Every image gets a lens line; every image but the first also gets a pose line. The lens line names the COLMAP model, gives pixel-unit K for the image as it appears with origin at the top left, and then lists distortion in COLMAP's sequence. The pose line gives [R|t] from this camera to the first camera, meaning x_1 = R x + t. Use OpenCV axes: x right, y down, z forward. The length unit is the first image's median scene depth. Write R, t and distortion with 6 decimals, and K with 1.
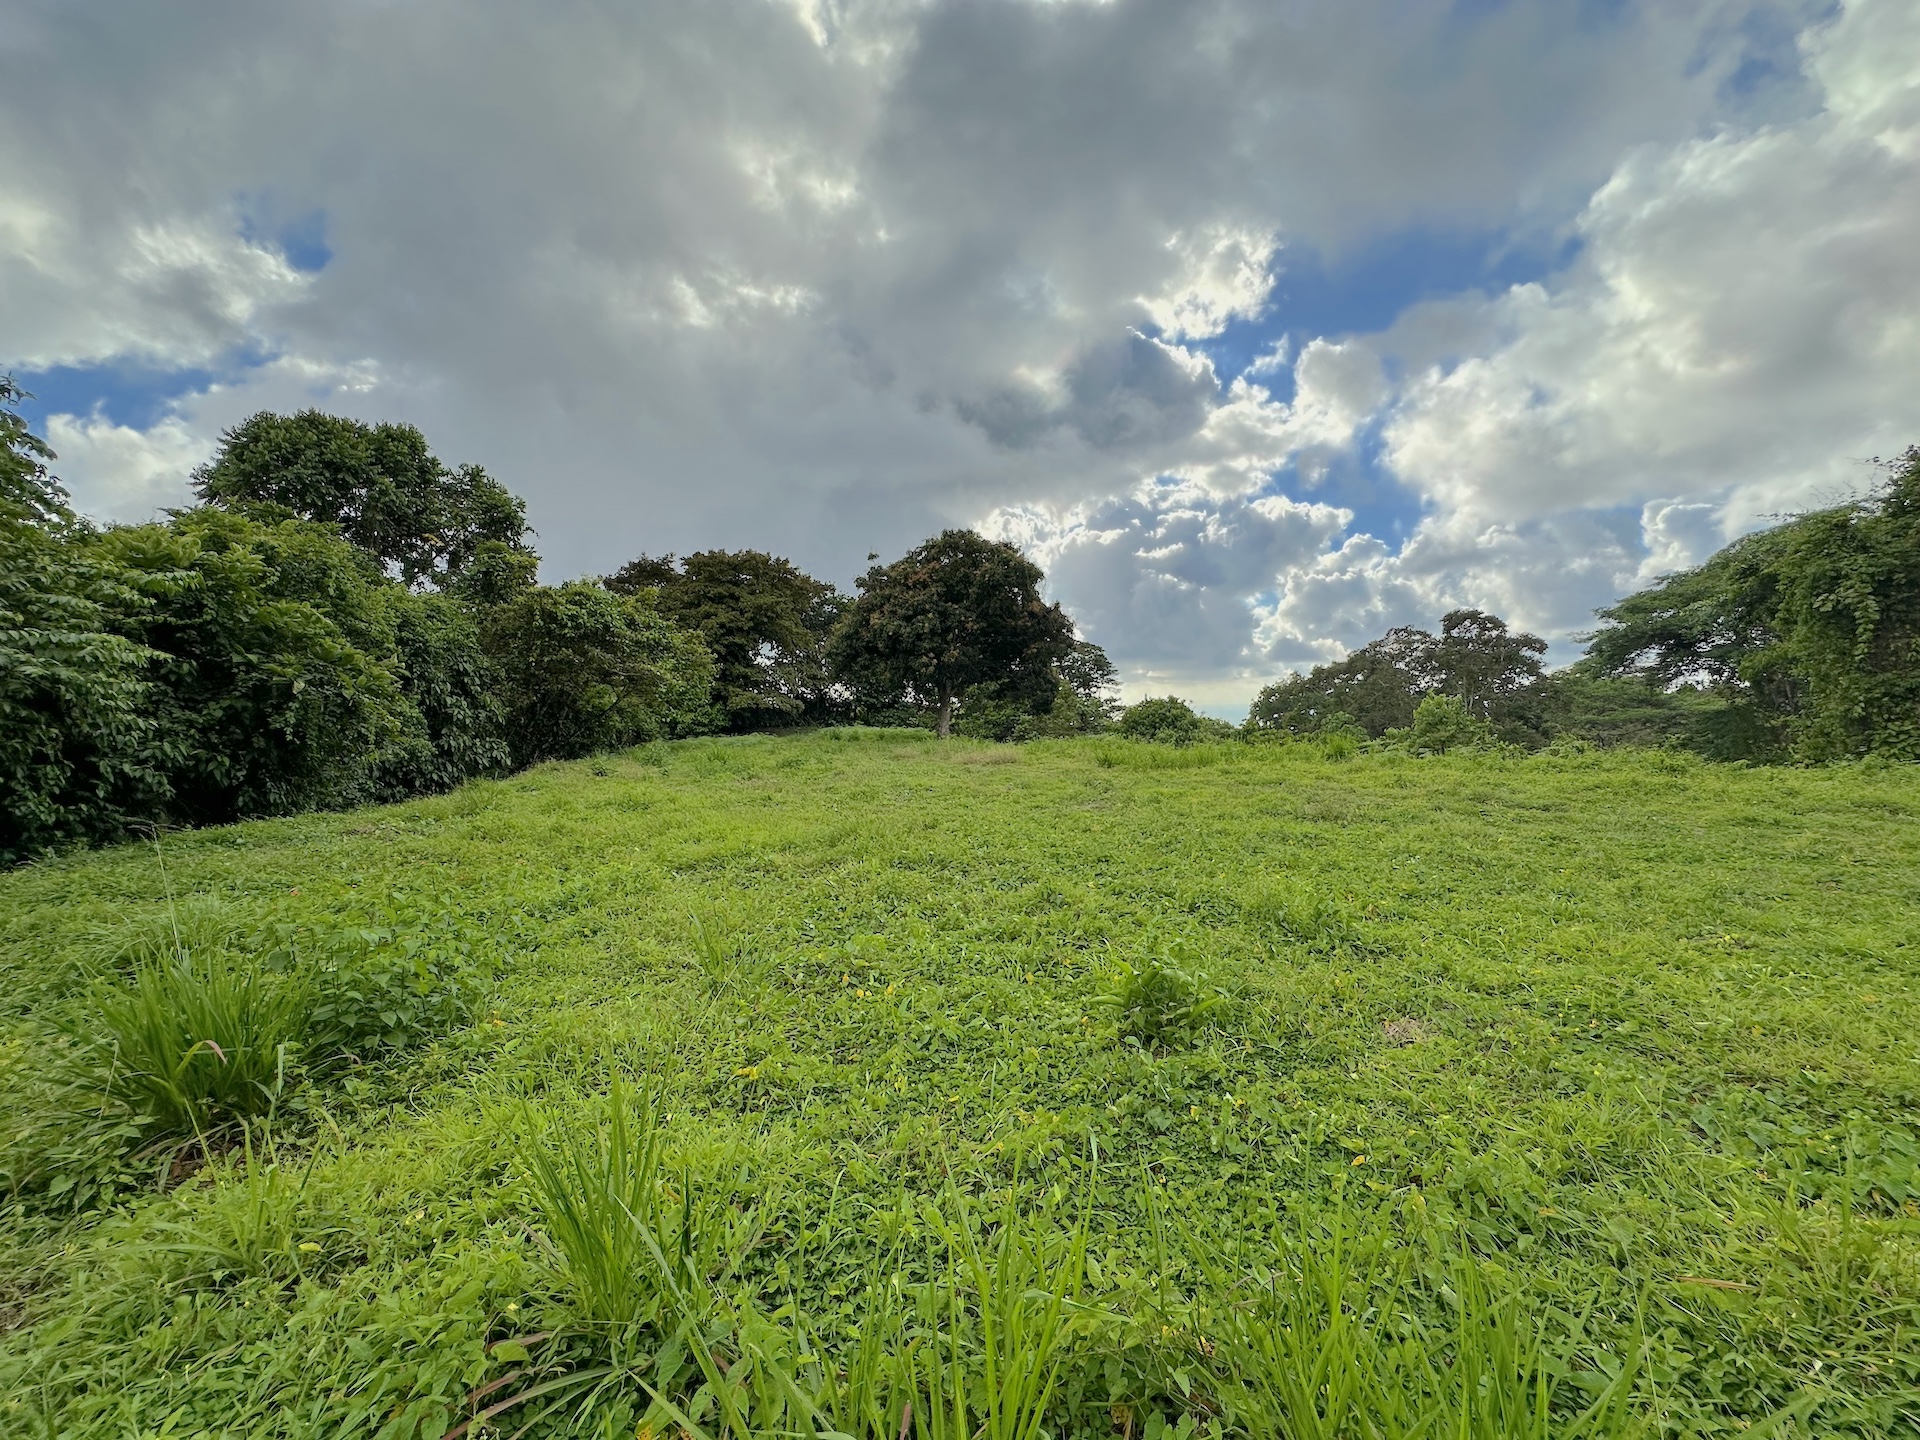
lens RADIAL K [[762.5, 0, 957.4], [0, 762.5, 717.2], [0, 0, 1]] dist [-0.004445, 0.001139]
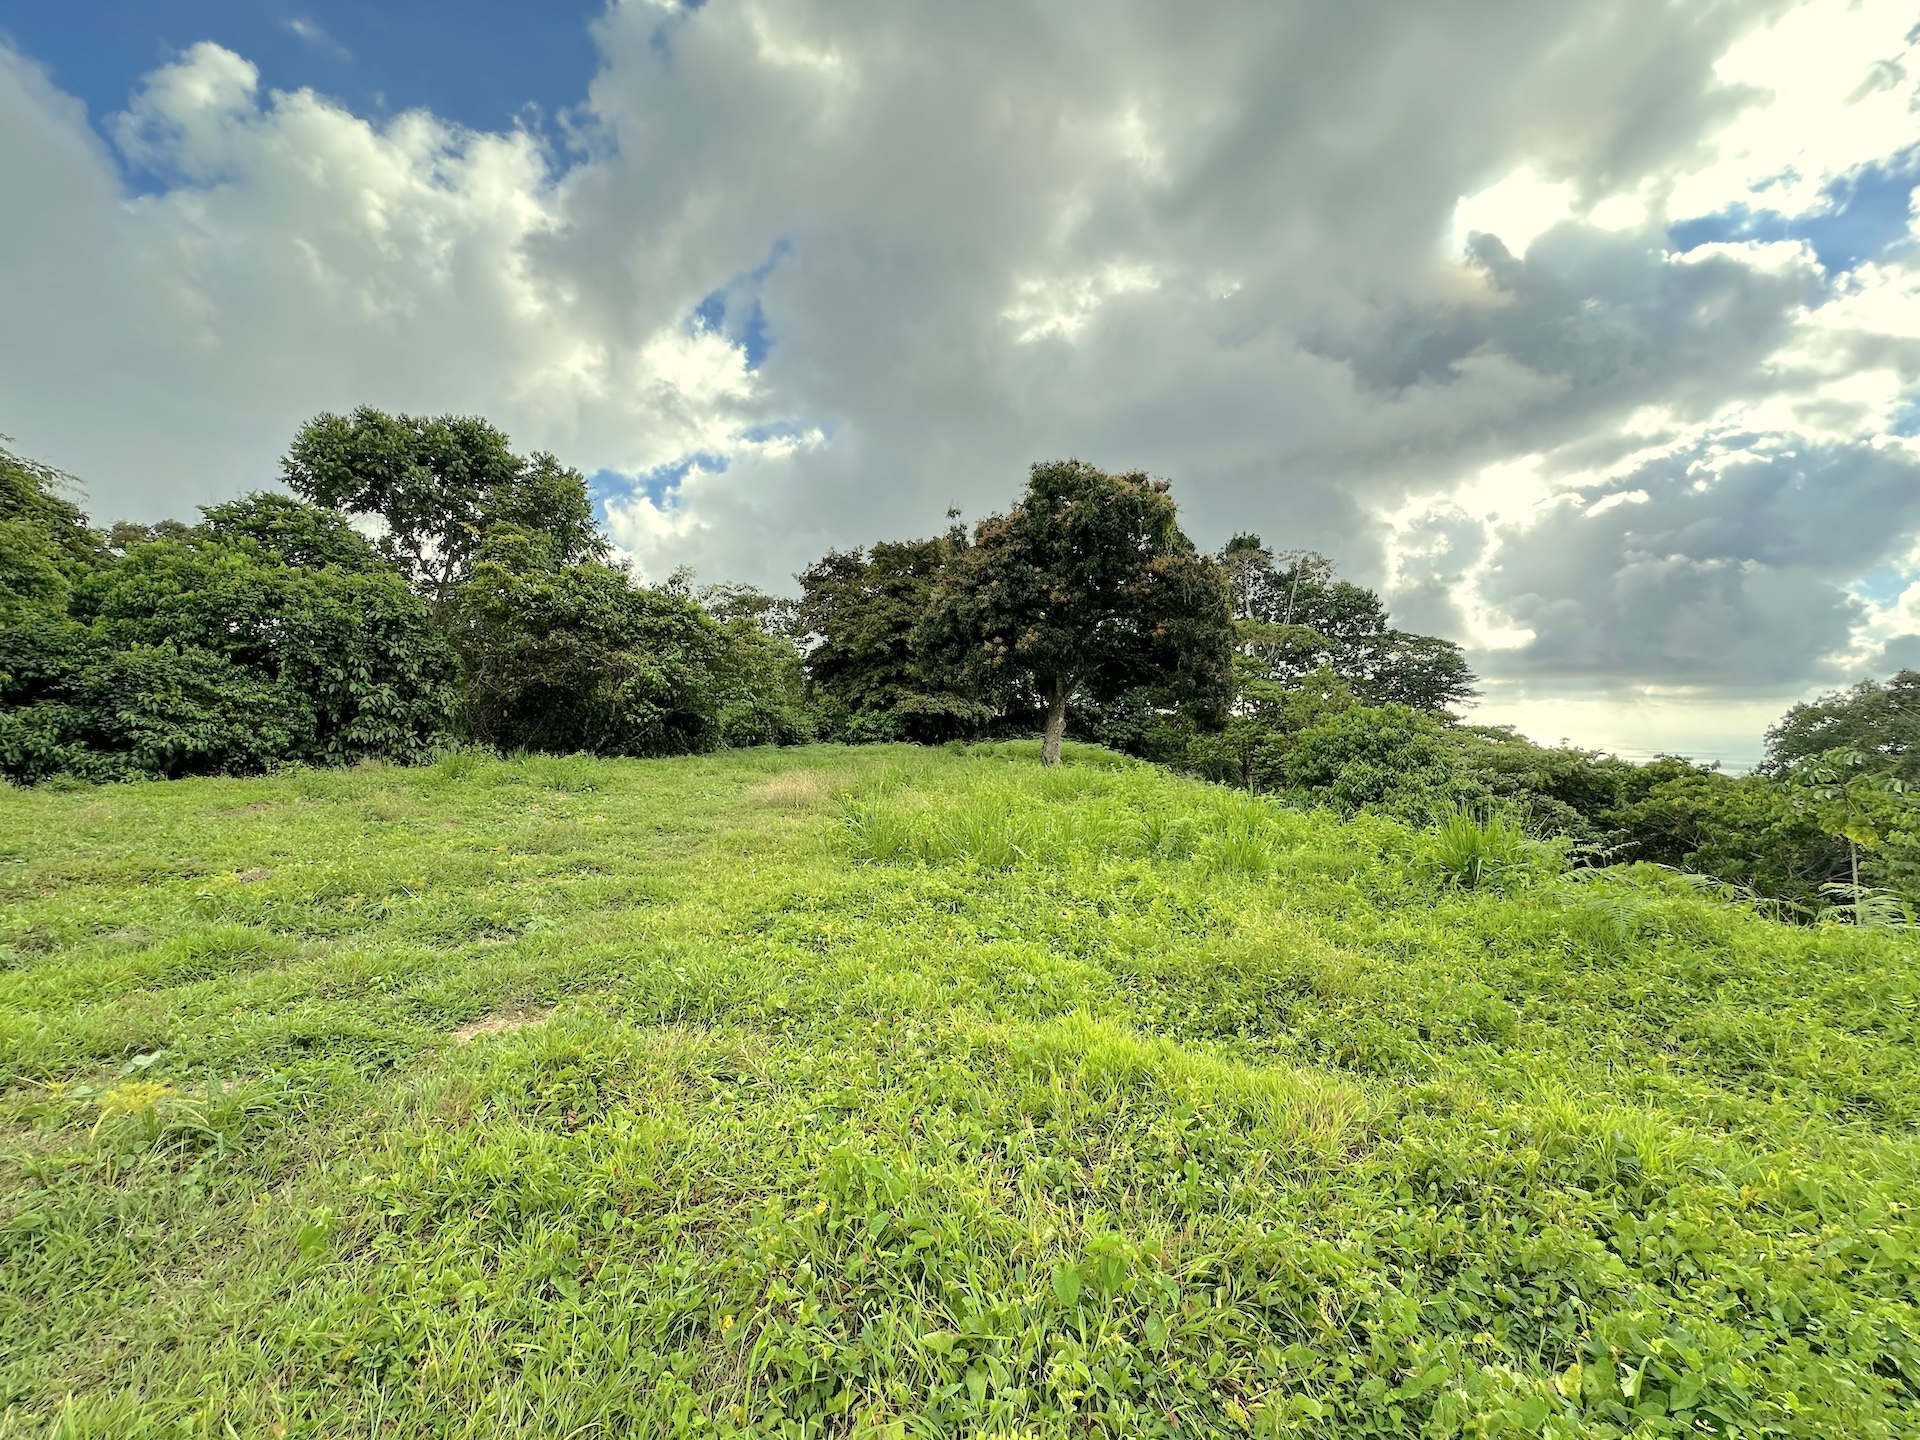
lens RADIAL K [[762.5, 0, 962.1], [0, 762.5, 731.2], [0, 0, 1]] dist [-0.004445, 0.001139]
pose [[0.871243, 0.036725, -0.489476, 0.236997], [-0.037544, 0.999262, 0.008148, -0.000945], [0.489414, 0.011278, 0.871979, 0.300358]]
